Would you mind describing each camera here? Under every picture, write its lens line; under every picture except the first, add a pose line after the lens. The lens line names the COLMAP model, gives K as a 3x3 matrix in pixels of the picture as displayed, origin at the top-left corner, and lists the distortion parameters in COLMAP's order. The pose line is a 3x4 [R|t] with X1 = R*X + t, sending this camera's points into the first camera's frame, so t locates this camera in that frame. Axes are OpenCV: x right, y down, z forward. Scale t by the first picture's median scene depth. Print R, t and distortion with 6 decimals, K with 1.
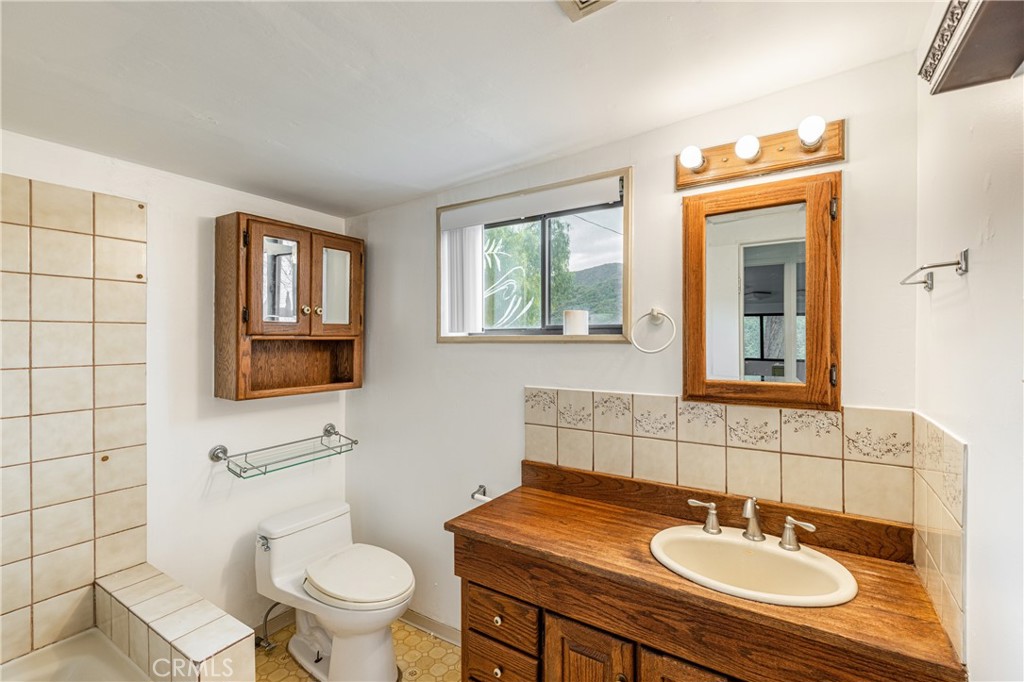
lens RADIAL K [[459.7, 0, 522.8], [0, 459.7, 340.8], [0, 0, 1]] dist [0.003099, -0.000540]
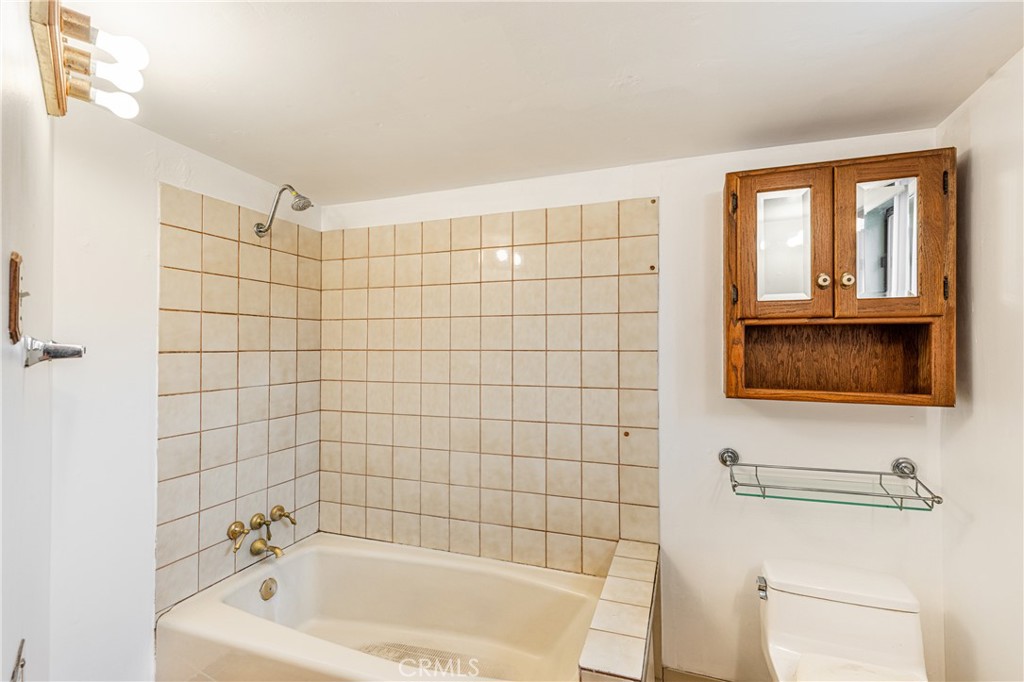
lens RADIAL K [[459.7, 0, 517.3], [0, 459.7, 335.2], [0, 0, 1]] dist [0.003099, -0.000540]
pose [[0.211103, -0.015232, -0.977345, 0.107878], [-0.001866, 0.999870, -0.015986, 0.026730], [0.977462, 0.005199, 0.211047, 0.402818]]
